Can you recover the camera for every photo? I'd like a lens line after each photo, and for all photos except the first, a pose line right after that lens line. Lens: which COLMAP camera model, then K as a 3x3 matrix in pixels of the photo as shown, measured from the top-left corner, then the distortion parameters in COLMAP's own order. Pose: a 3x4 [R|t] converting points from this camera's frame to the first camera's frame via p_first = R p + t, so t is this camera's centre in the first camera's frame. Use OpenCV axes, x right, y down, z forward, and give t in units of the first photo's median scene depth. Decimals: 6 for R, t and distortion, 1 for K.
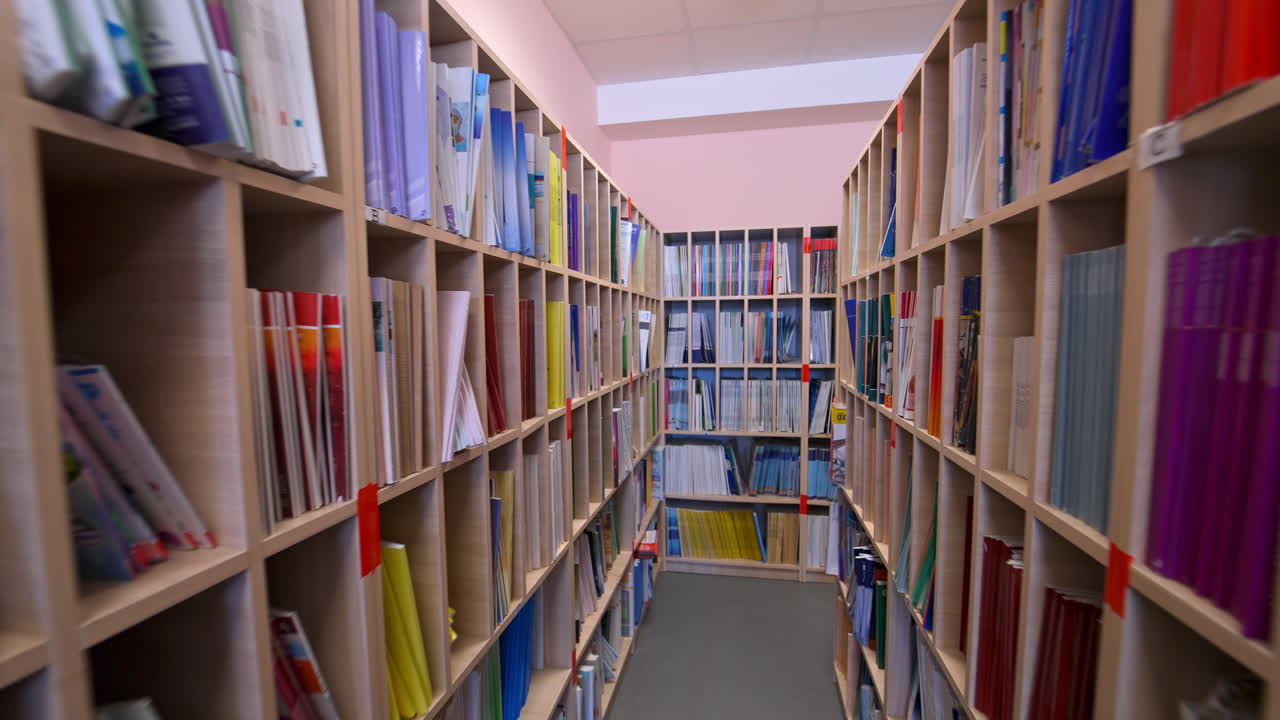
lens RADIAL K [[518.9, 0, 641.7], [0, 518.9, 364.1], [0, 0, 1]] dist [-0.025613, 0.000268]
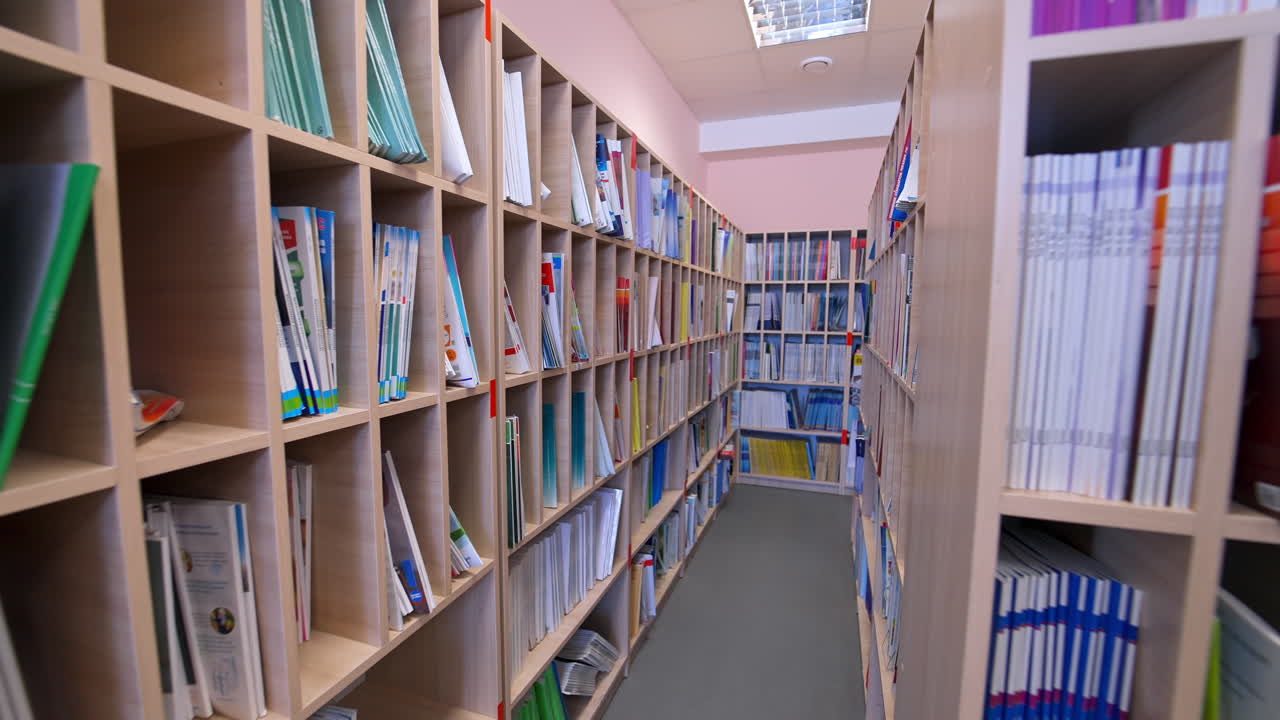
lens RADIAL K [[518.9, 0, 647.4], [0, 518.9, 362.8], [0, 0, 1]] dist [-0.025613, 0.000268]
pose [[0.990220, 0.035025, -0.135047, -0.028187], [-0.030856, 0.998984, 0.032843, 0.075593], [0.136061, -0.028355, 0.990295, -0.594764]]
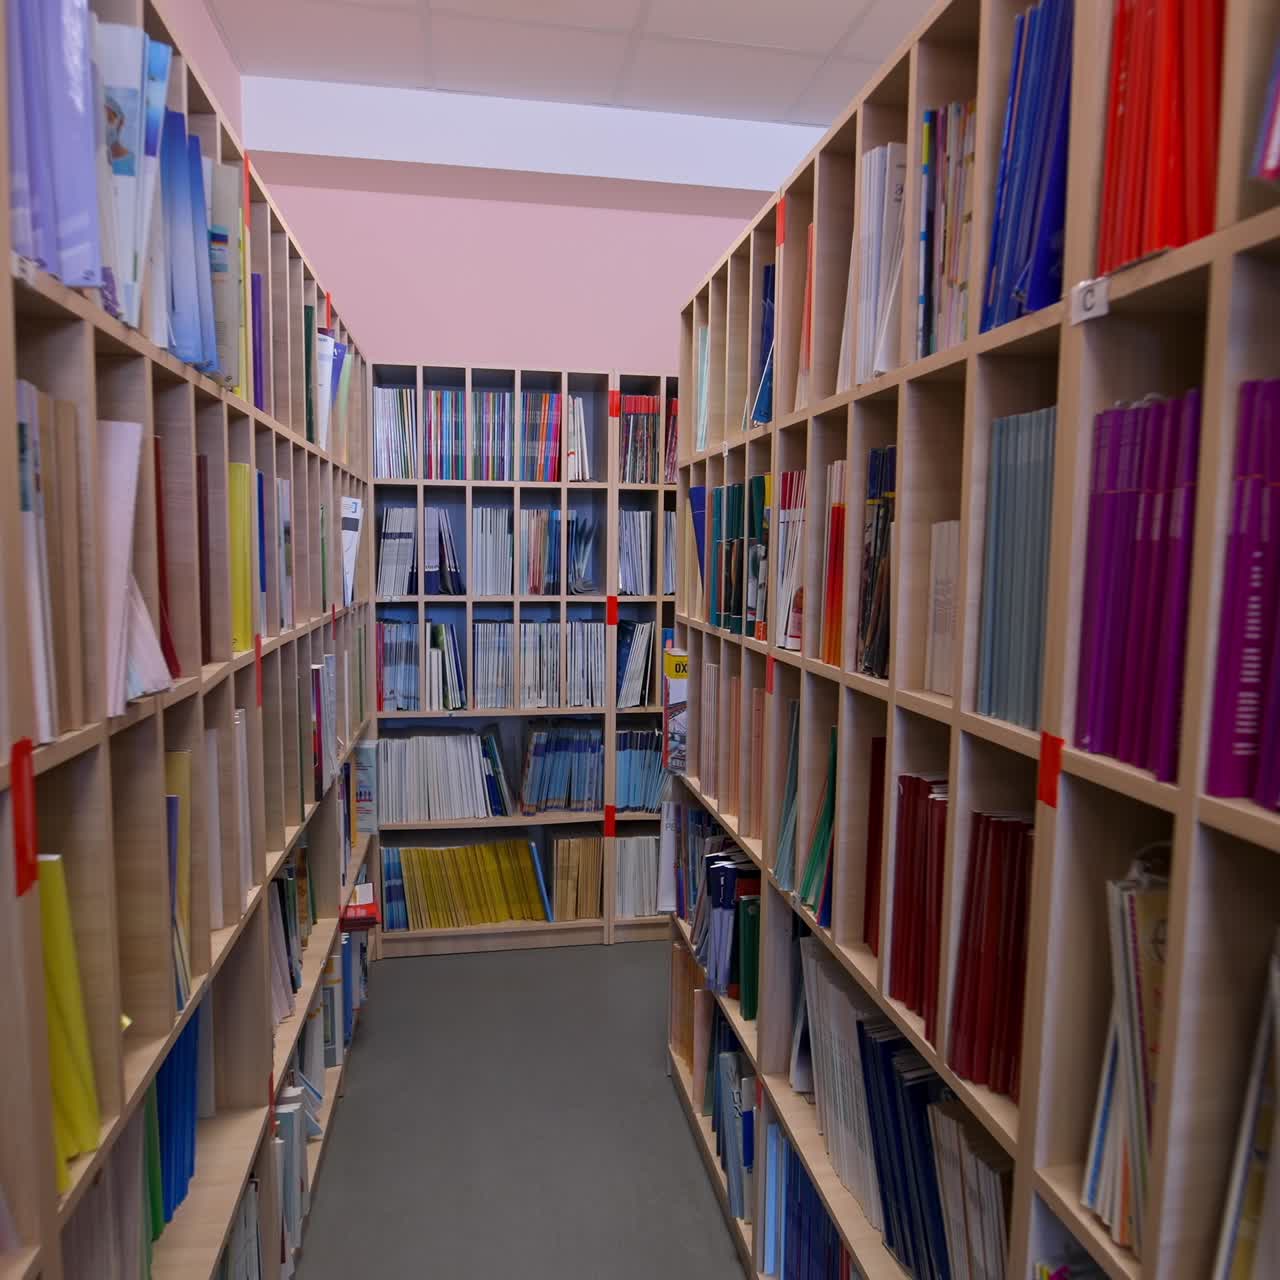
lens RADIAL K [[923.2, 0, 637.8], [0, 923.2, 641.3], [0, 0, 1]] dist [-0.024797, -0.004579]
pose [[0.930454, -0.014518, 0.366121, -0.091956], [0.004637, 0.999601, 0.027853, 0.035371], [-0.366380, -0.024218, 0.930150, -0.070054]]
